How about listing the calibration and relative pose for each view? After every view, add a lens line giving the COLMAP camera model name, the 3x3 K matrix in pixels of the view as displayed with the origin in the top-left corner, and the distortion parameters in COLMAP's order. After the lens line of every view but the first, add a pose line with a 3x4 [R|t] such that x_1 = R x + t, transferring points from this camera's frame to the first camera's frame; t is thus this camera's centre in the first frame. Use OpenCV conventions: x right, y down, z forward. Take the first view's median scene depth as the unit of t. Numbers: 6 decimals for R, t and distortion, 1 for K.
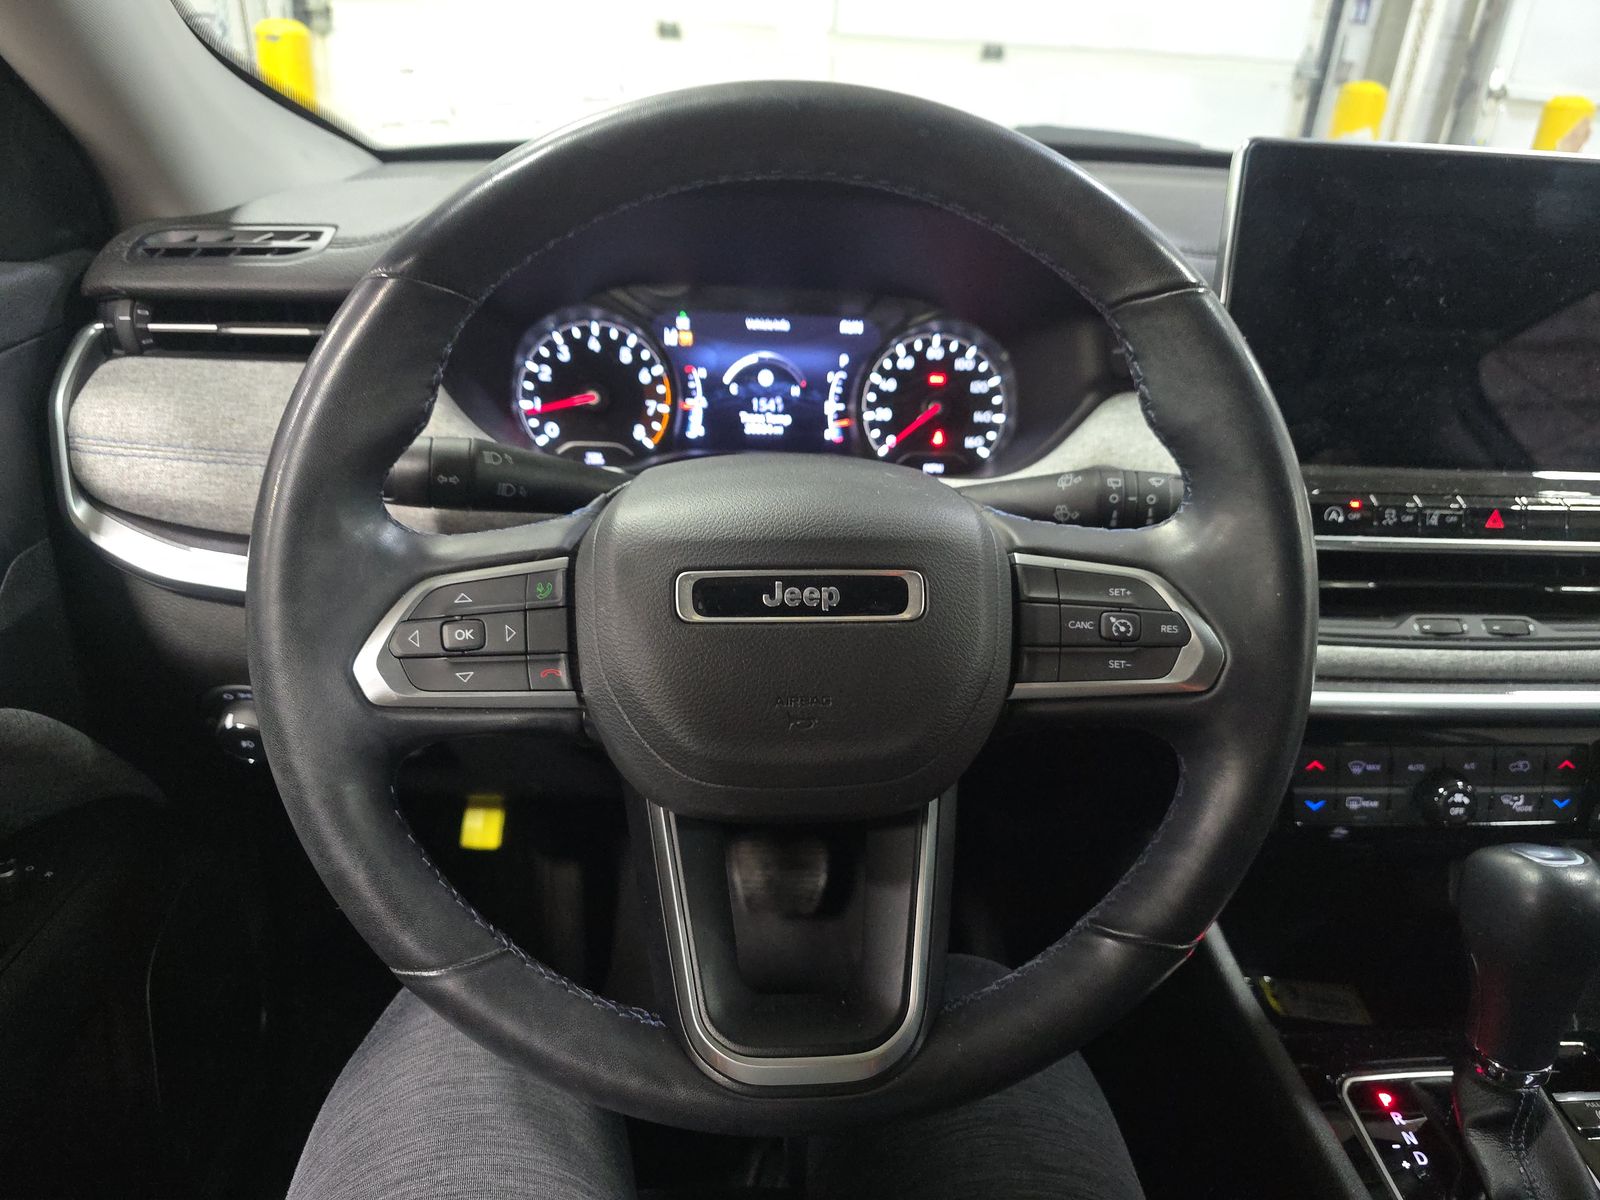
lens RADIAL K [[1071.6, 0, 799.5], [0, 1071.6, 598.4], [0, 0, 1]] dist [0.059900, -0.001402]
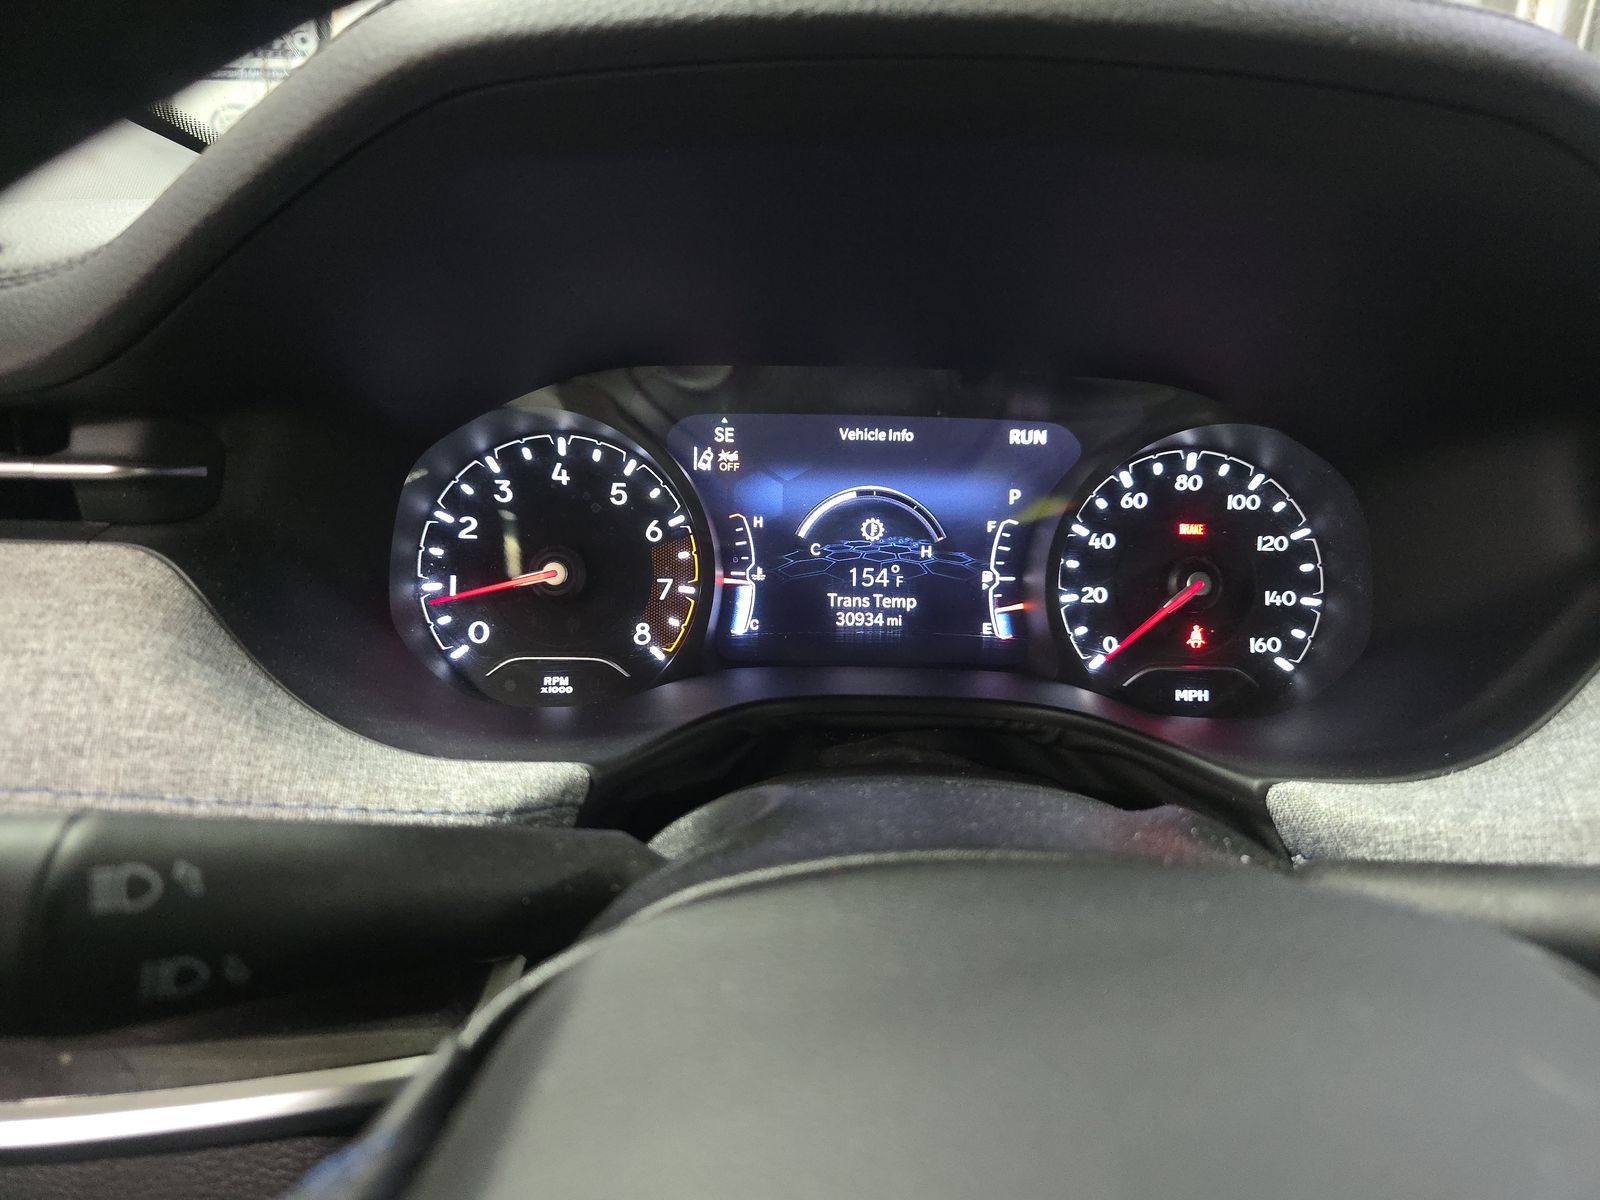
lens RADIAL K [[1071.6, 0, 800.1], [0, 1071.6, 604.4], [0, 0, 1]] dist [0.059900, -0.001402]
pose [[0.999579, -0.003959, -0.028728, -0.053668], [0.001800, 0.997197, -0.074796, -0.126884], [0.028944, 0.074712, 0.996785, 0.458468]]
